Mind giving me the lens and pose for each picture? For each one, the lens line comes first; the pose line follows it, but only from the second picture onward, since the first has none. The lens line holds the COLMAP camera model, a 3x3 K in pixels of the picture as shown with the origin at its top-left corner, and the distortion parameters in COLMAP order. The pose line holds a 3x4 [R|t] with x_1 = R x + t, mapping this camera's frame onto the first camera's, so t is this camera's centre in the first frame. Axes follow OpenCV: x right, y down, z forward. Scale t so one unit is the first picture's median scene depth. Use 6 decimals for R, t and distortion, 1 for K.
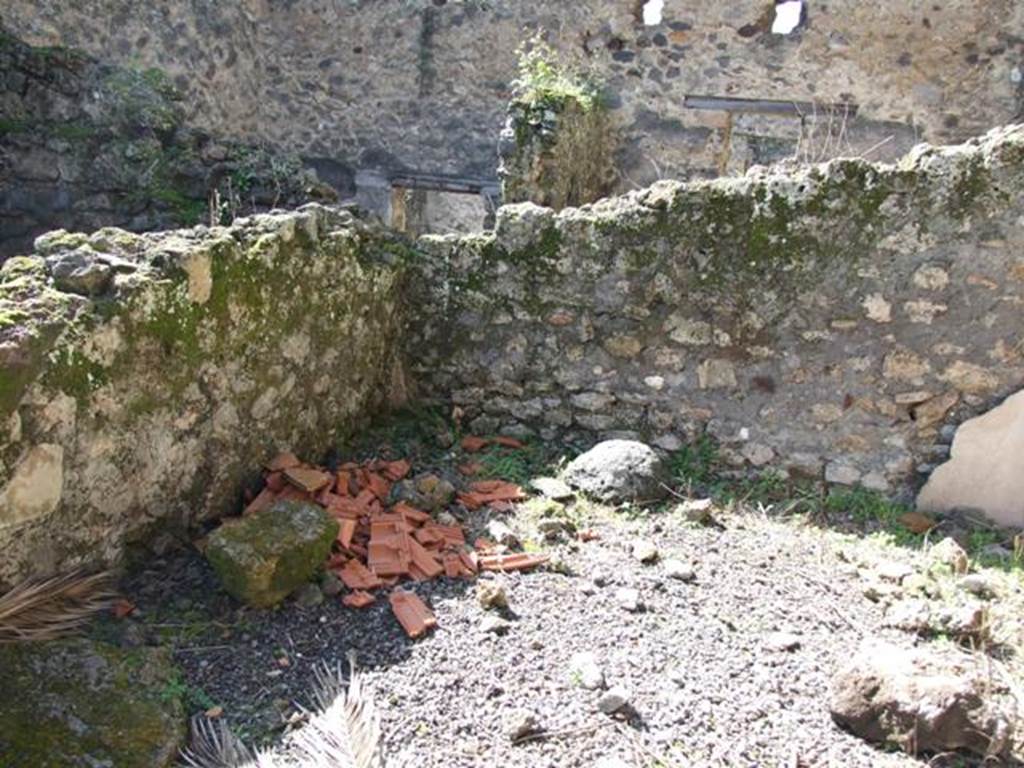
lens RADIAL K [[932.7, 0, 536.6], [0, 932.7, 412.7], [0, 0, 1]] dist [-0.061479, 0.072121]
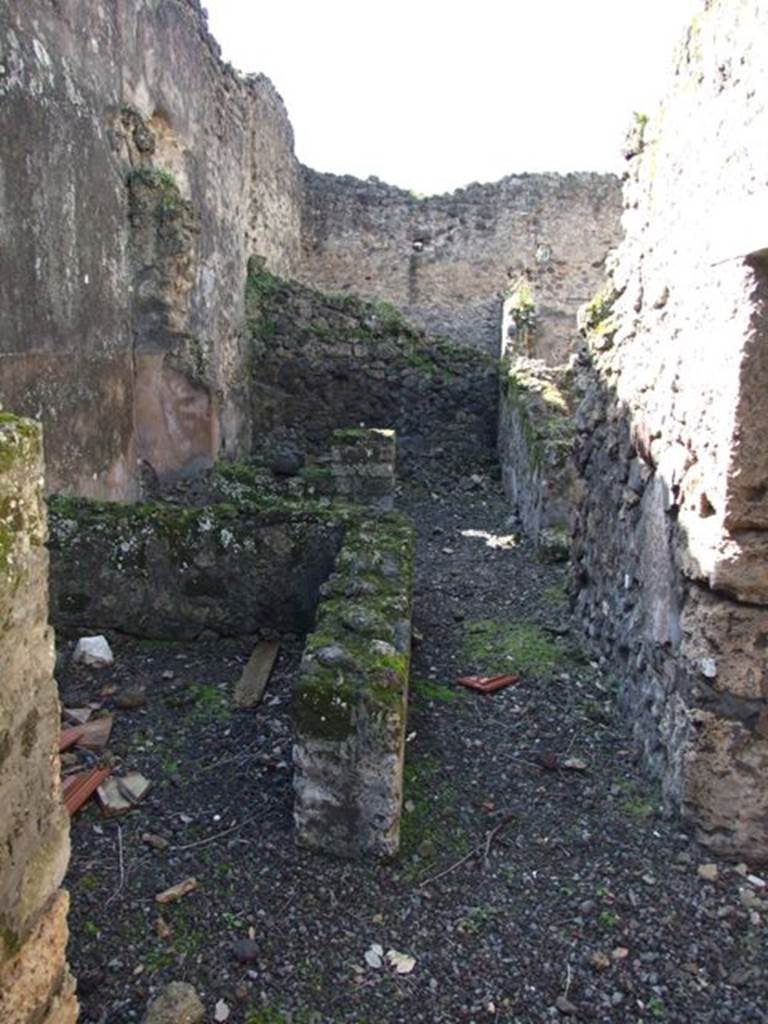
lens RADIAL K [[918.0, 0, 384.4], [0, 918.0, 531.9], [0, 0, 1]] dist [-0.111741, 0.063559]
pose [[0.977158, -0.097190, 0.188990, -0.594221], [0.106261, 0.993595, -0.038448, 0.161420], [-0.184043, 0.057652, 0.981226, -0.715605]]
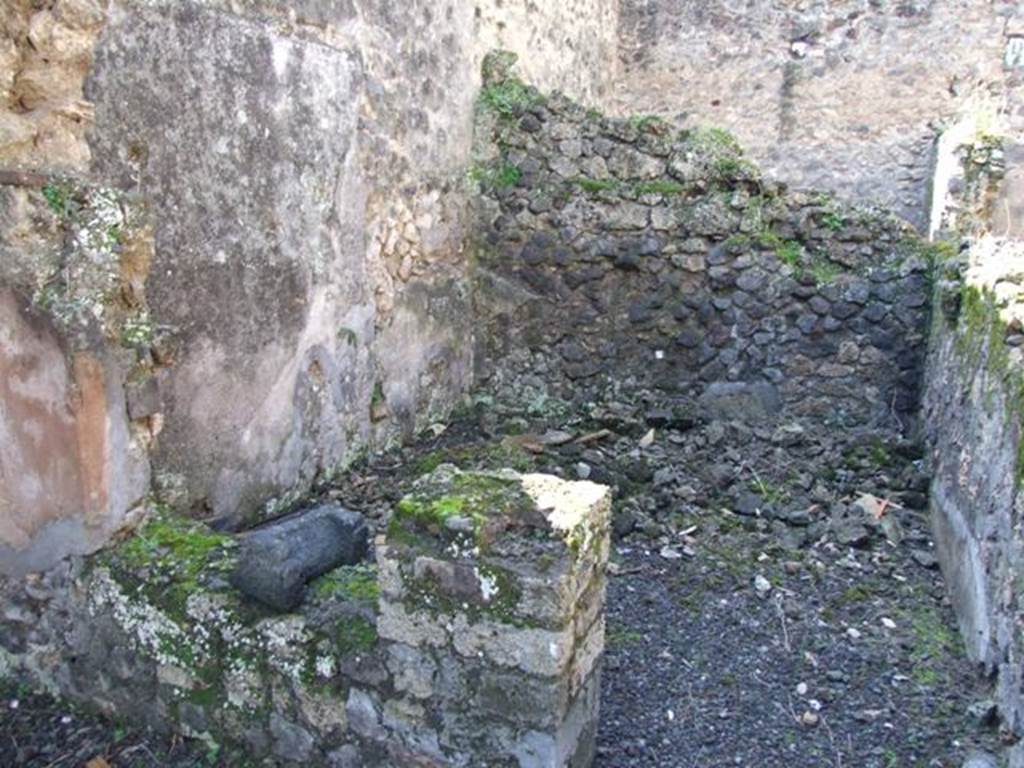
lens RADIAL K [[932.7, 0, 536.6], [0, 932.7, 412.7], [0, 0, 1]] dist [-0.061479, 0.072121]
pose [[0.997679, -0.040716, -0.054571, -0.405131], [0.038643, 0.998511, -0.038503, 0.012877], [0.056058, 0.036305, 0.997767, -0.113537]]
